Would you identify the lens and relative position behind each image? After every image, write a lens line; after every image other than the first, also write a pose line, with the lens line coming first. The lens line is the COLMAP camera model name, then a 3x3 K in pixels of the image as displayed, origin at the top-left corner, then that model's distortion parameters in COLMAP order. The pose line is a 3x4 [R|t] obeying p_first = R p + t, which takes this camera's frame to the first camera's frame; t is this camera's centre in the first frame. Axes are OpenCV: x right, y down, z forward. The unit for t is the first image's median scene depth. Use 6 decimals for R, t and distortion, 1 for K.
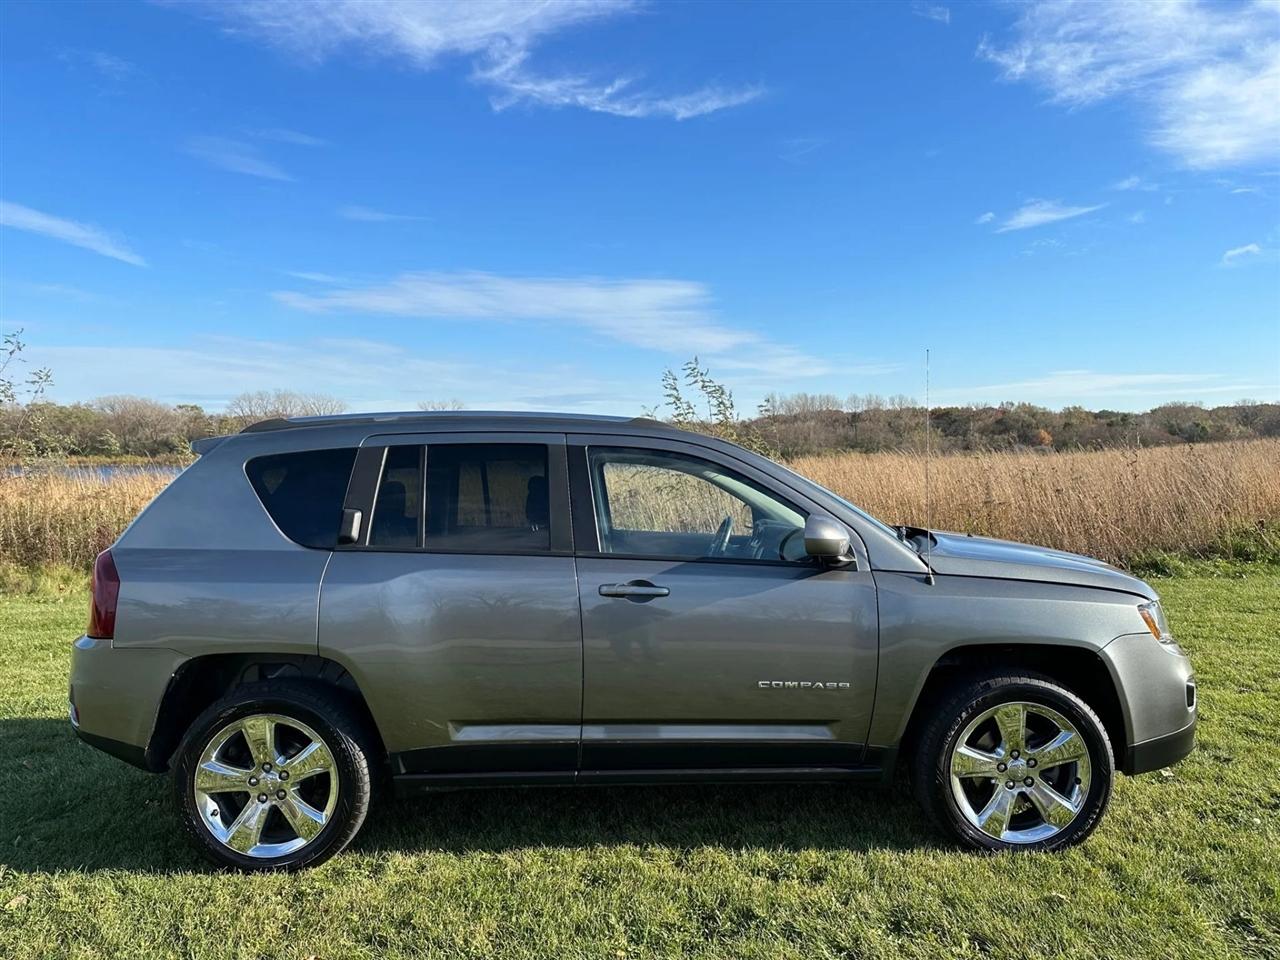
lens RADIAL K [[889.0, 0, 640.0], [0, 889.0, 480.0], [0, 0, 1]] dist [0.067150, -0.085913]
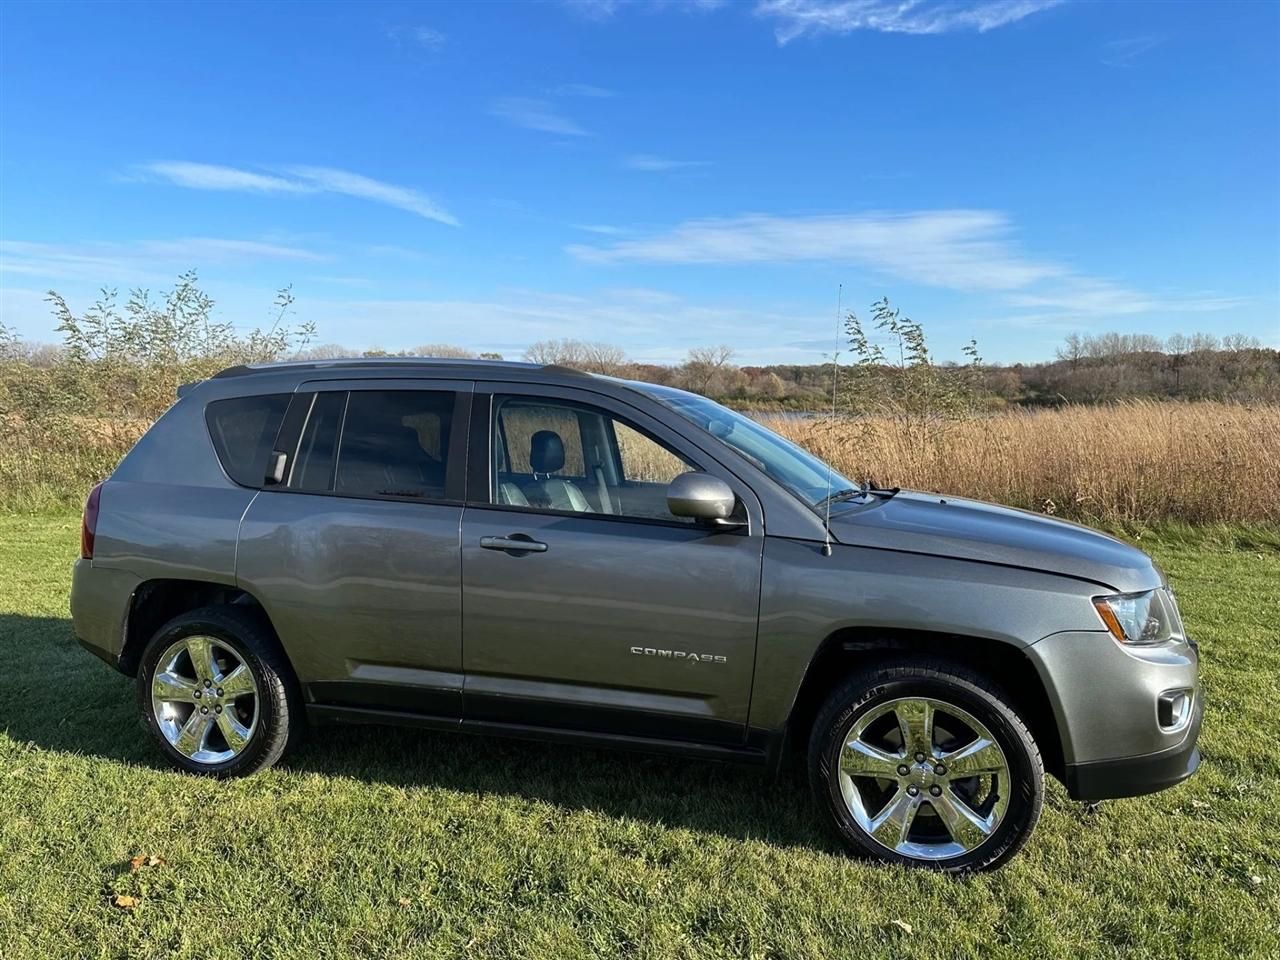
lens RADIAL K [[888.6, 0, 641.5], [0, 888.6, 482.3], [0, 0, 1]] dist [0.093777, -0.135595]
pose [[0.954728, 0.036533, -0.295230, 0.407525], [-0.017911, 0.997689, 0.065539, -0.009100], [0.296942, -0.057284, 0.953176, 0.115015]]
